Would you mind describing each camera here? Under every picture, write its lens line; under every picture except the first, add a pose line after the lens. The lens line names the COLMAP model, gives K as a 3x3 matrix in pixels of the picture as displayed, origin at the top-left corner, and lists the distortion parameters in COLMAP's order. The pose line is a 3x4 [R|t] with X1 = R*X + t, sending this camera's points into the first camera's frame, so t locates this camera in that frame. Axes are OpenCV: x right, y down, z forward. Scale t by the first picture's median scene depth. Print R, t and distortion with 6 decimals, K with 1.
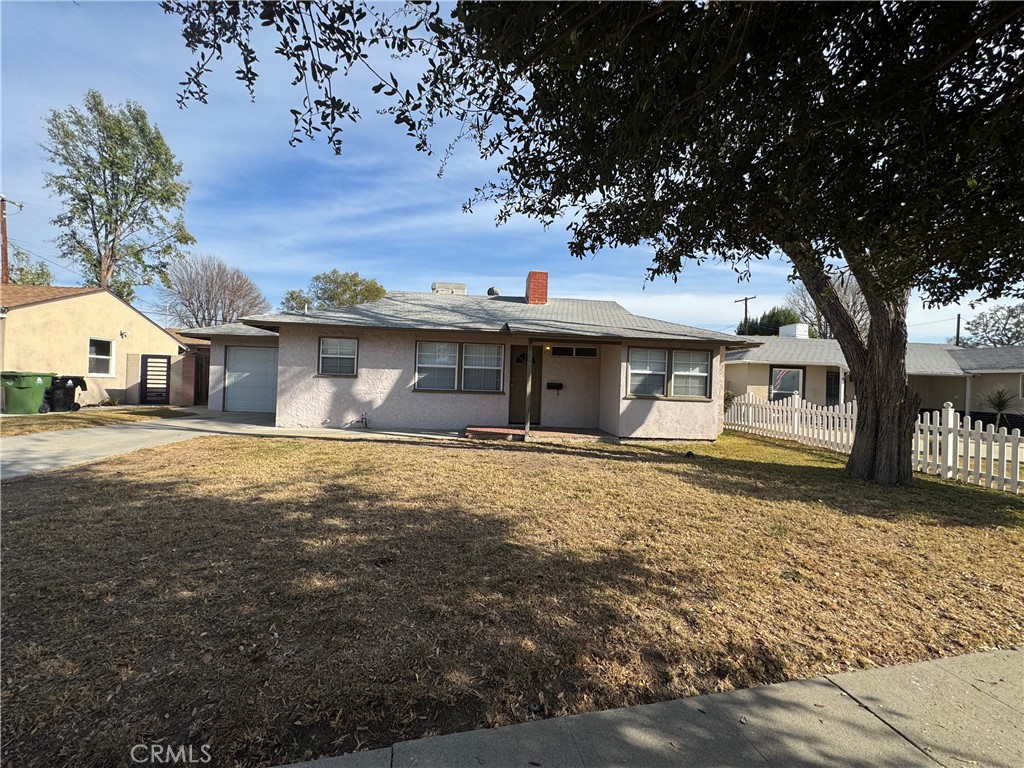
lens RADIAL K [[411.4, 0, 512.0], [0, 411.4, 384.0], [0, 0, 1]] dist [-0.001922, -0.000055]
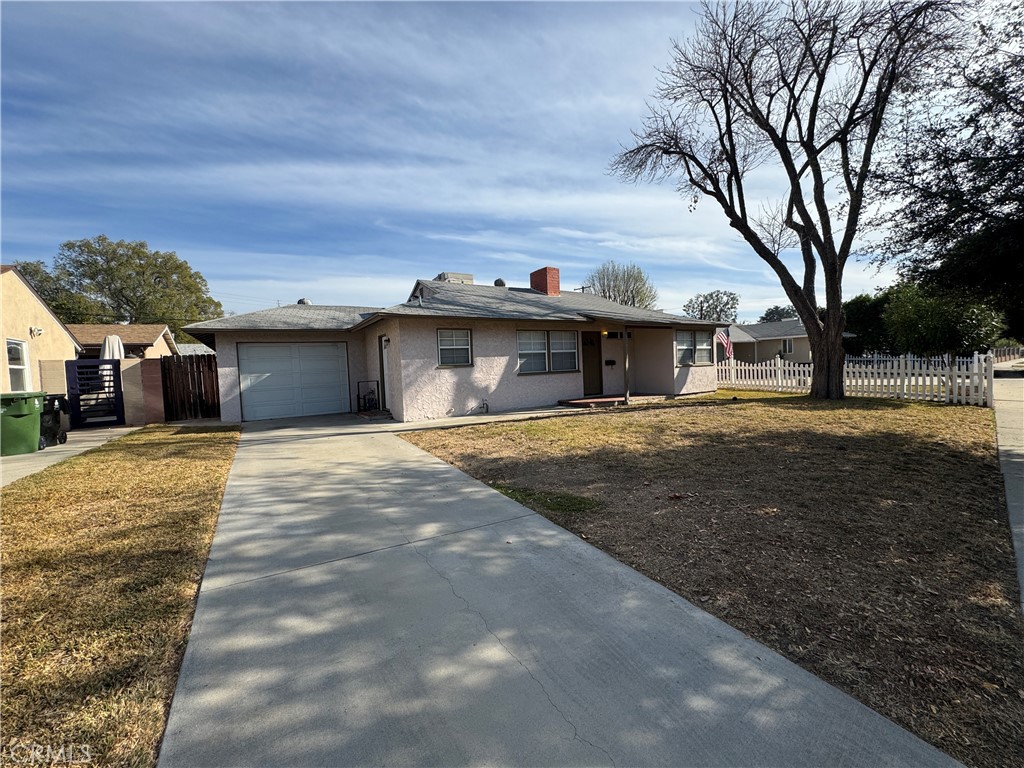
lens RADIAL K [[411.4, 0, 512.0], [0, 411.4, 384.0], [0, 0, 1]] dist [-0.001922, -0.000055]
pose [[0.884767, -0.089250, 0.457408, -0.775758], [0.070894, 0.995844, 0.057180, -0.024126], [-0.460610, -0.018163, 0.887417, 0.011838]]
